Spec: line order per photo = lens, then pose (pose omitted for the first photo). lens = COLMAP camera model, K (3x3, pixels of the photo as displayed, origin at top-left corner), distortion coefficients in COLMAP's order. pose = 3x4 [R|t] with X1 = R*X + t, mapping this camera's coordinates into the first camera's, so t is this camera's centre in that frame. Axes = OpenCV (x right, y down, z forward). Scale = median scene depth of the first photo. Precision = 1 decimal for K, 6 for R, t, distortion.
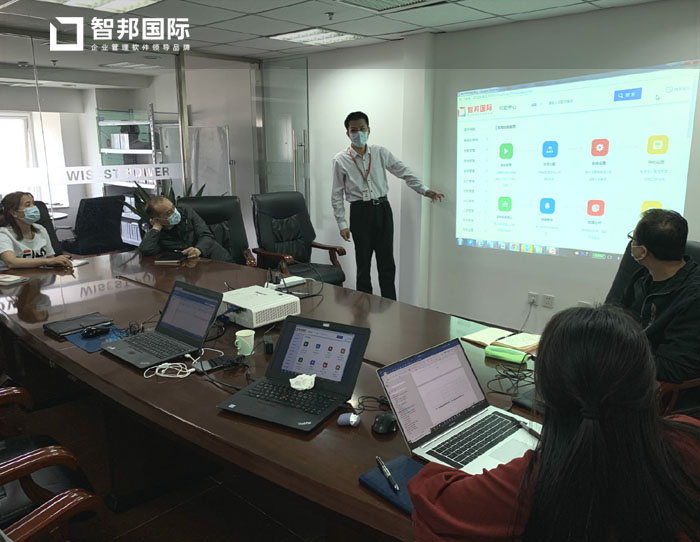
lens RADIAL K [[580.8, 0, 354.8], [0, 580.8, 271.9], [0, 0, 1]] dist [0.002688, 0.007973]
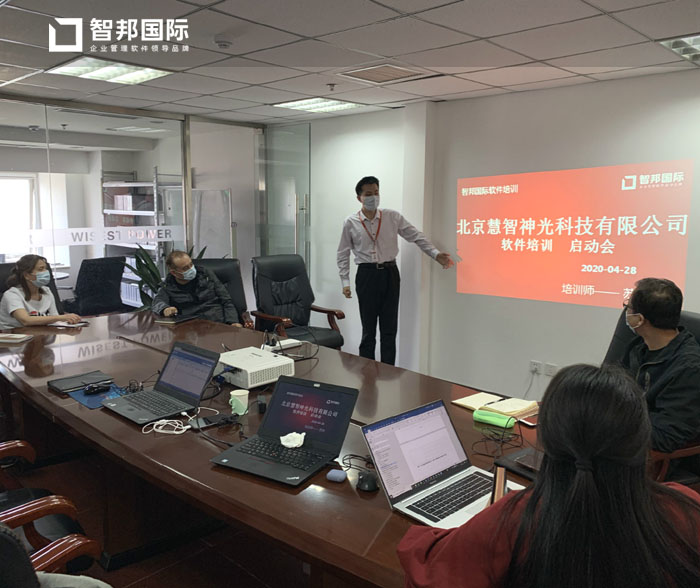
lens RADIAL K [[636.5, 0, 347.0], [0, 636.5, 290.7], [0, 0, 1]] dist [0.019588, -0.012140]
pose [[0.999407, 0.013054, -0.031872, 0.029218], [-0.015379, 0.997152, -0.073832, 0.003888], [0.030818, 0.074278, 0.996761, -0.114320]]
